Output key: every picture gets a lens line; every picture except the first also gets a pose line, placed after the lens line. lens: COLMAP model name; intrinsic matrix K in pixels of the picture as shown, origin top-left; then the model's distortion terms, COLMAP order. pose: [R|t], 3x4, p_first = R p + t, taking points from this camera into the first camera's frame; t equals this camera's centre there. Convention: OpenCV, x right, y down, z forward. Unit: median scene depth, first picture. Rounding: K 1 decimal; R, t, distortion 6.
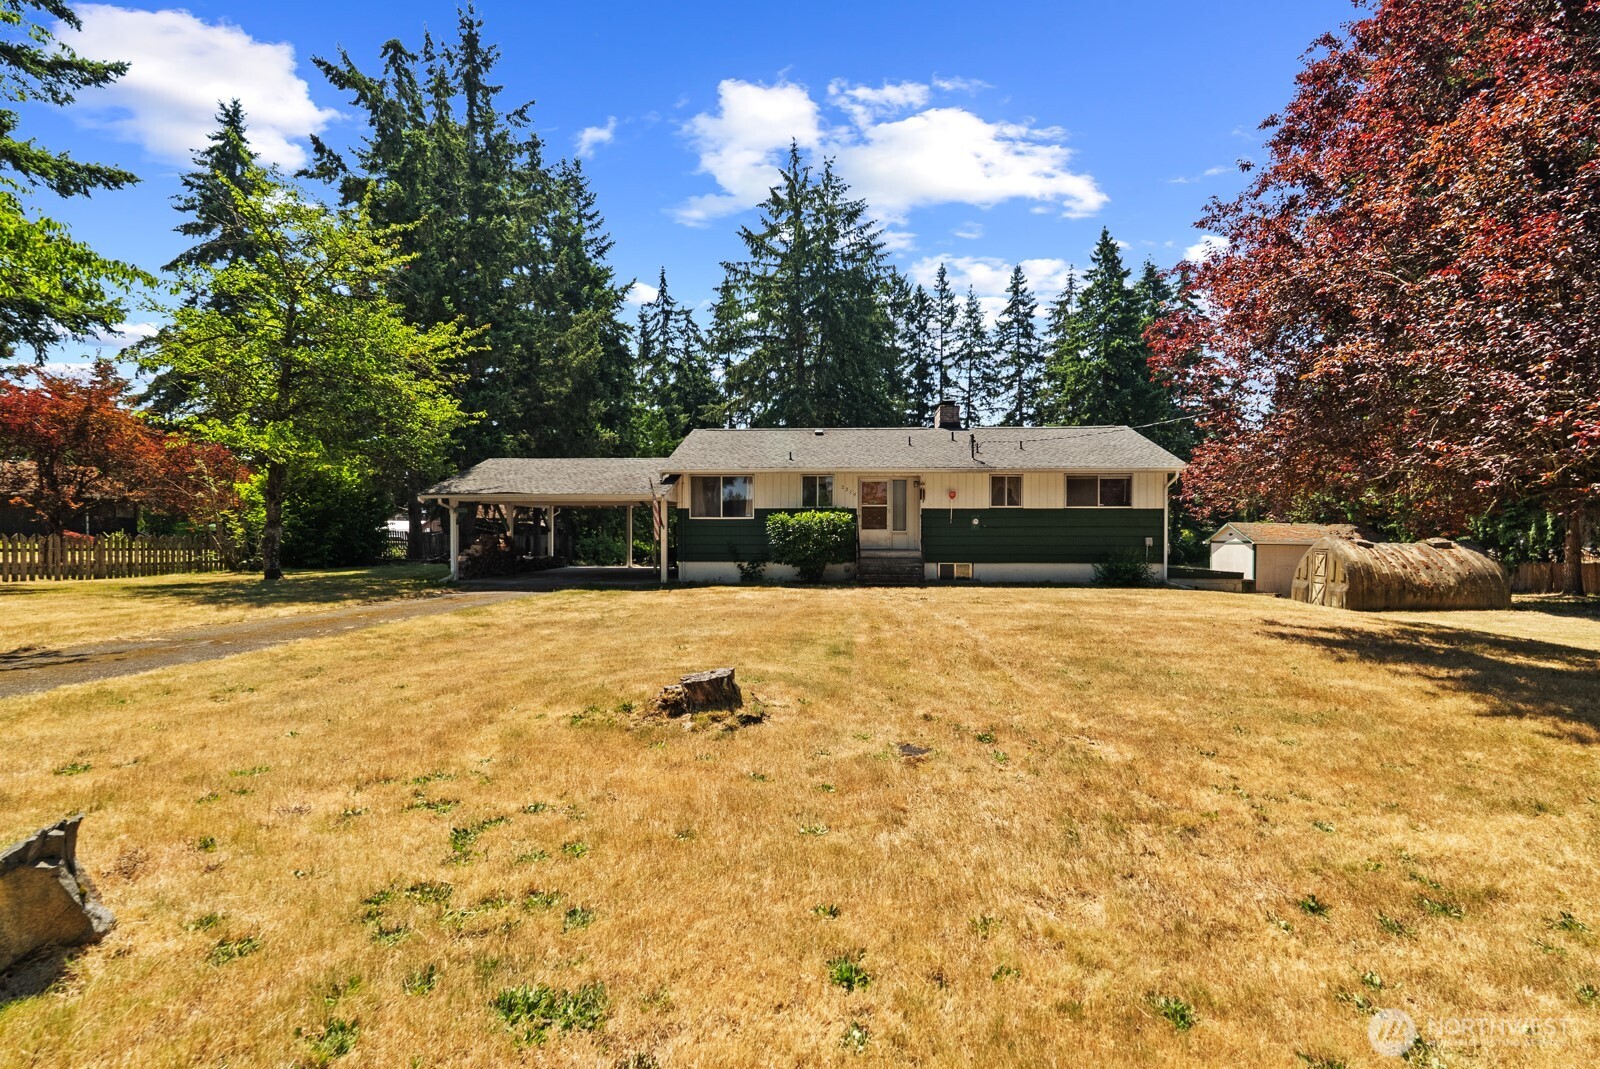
lens RADIAL K [[711.6, 0, 806.6], [0, 711.6, 530.1], [0, 0, 1]] dist [-0.003089, -0.000691]
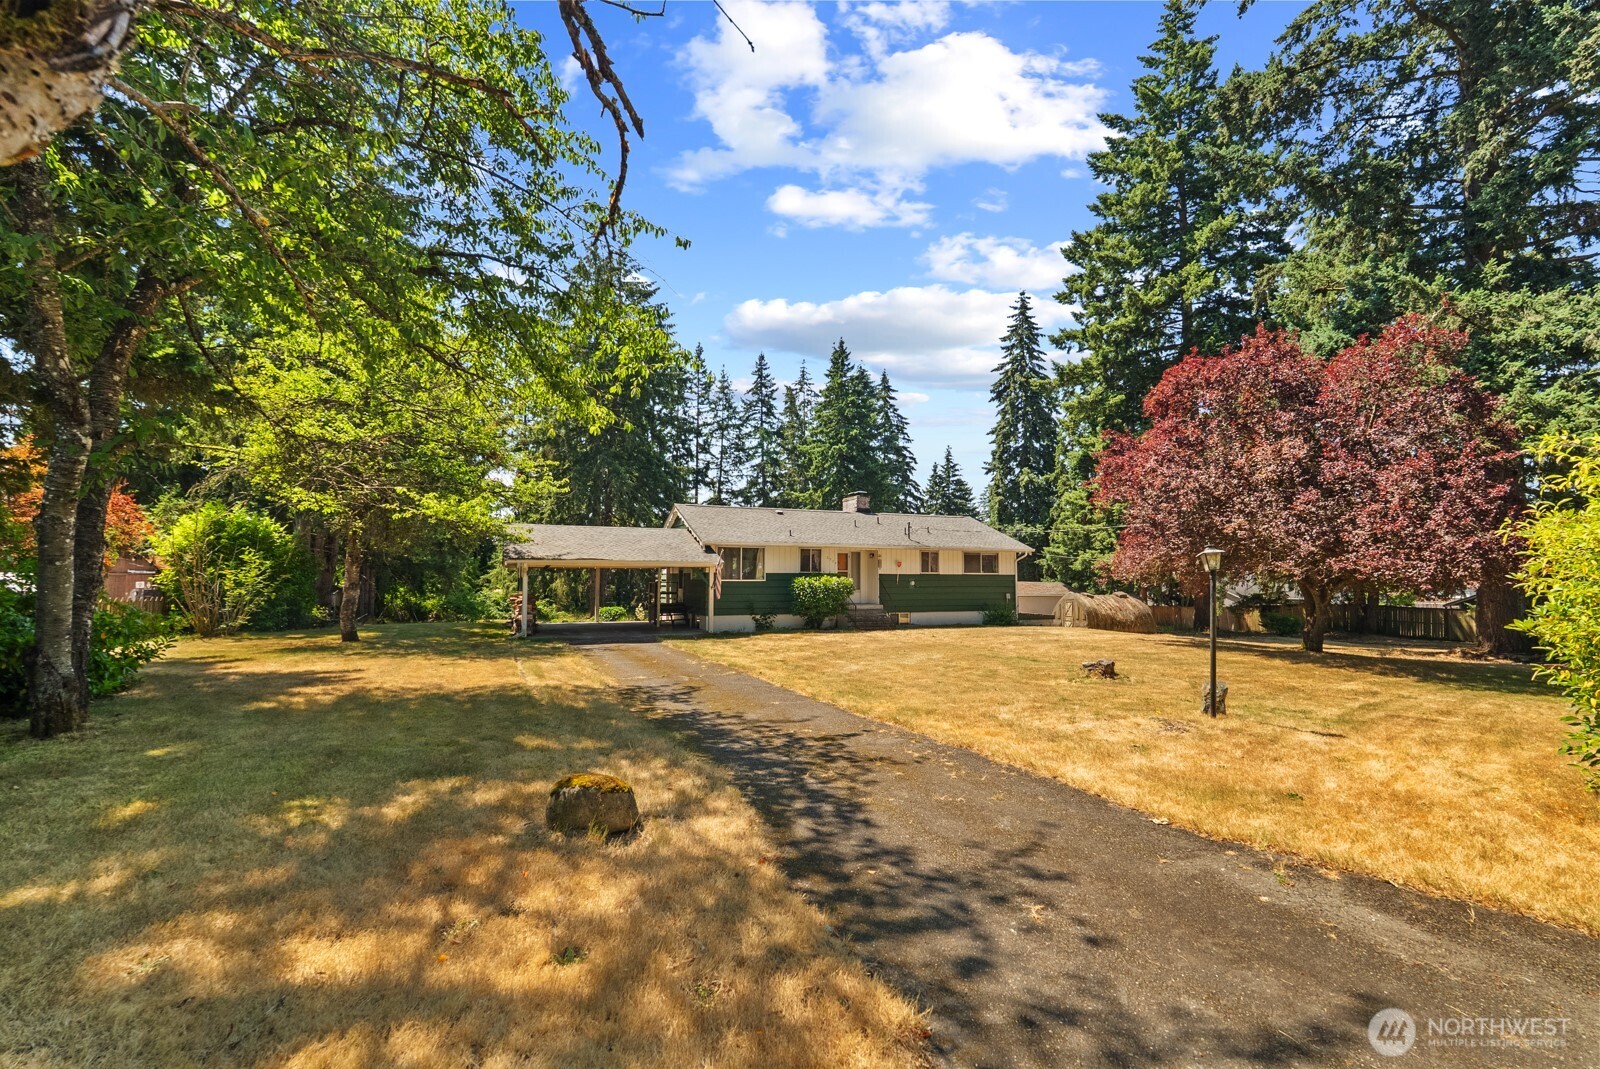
lens RADIAL K [[711.6, 0, 806.6], [0, 711.6, 530.1], [0, 0, 1]] dist [-0.003089, -0.000691]
pose [[0.893688, 0.032076, 0.447541, -0.568364], [-0.000441, 0.997504, -0.070612, -0.016682], [-0.448688, 0.062908, 0.891471, -0.177400]]
